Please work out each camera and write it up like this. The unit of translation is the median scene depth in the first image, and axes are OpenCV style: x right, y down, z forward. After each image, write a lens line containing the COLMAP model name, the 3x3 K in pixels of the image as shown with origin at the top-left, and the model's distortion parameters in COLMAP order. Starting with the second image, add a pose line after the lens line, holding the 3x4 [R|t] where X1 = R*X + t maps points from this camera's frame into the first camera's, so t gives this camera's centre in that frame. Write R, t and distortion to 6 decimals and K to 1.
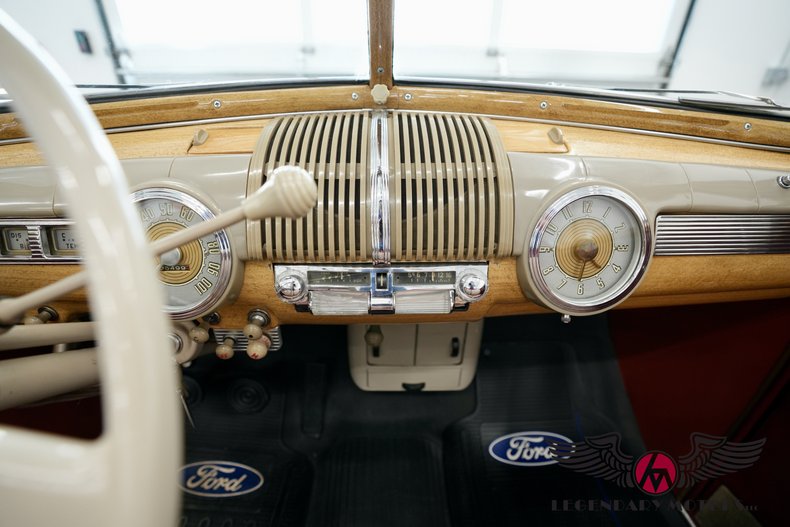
lens RADIAL K [[367.5, 0, 397.4], [0, 367.5, 253.0], [0, 0, 1]] dist [-0.067806, 0.023290]
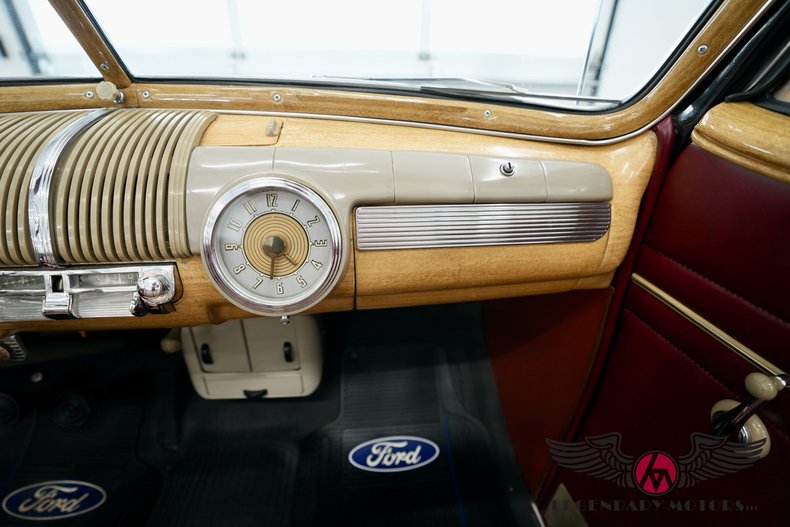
lens RADIAL K [[366.5, 0, 395.5], [0, 366.5, 252.9], [0, 0, 1]] dist [-0.068610, 0.021787]
pose [[0.998203, -0.025472, 0.054238, 0.375322], [0.026240, 0.999565, -0.013495, 0.014579], [-0.053871, 0.014894, 0.998437, 0.017861]]
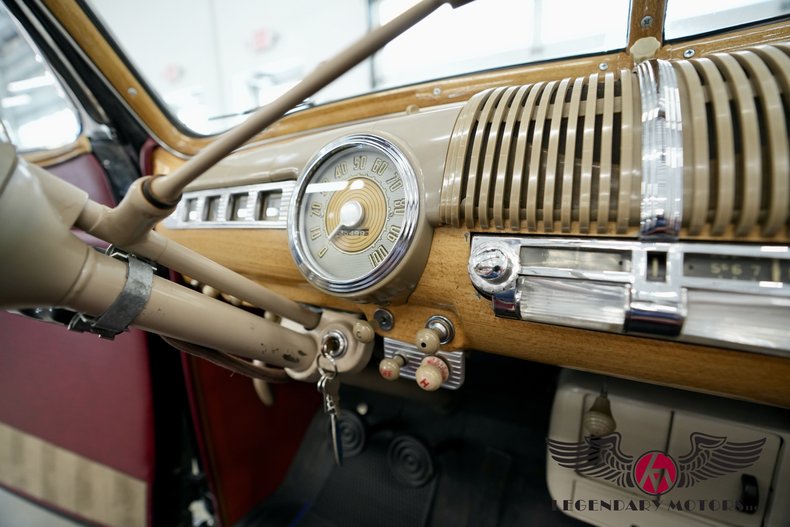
lens RADIAL K [[367.5, 0, 397.4], [0, 367.5, 253.0], [0, 0, 1]] dist [-0.067806, 0.023290]
pose [[0.851655, 0.062189, -0.520400, -0.045598], [-0.198073, 0.957486, -0.209733, 0.115877], [0.485233, 0.281697, 0.827766, 0.175520]]
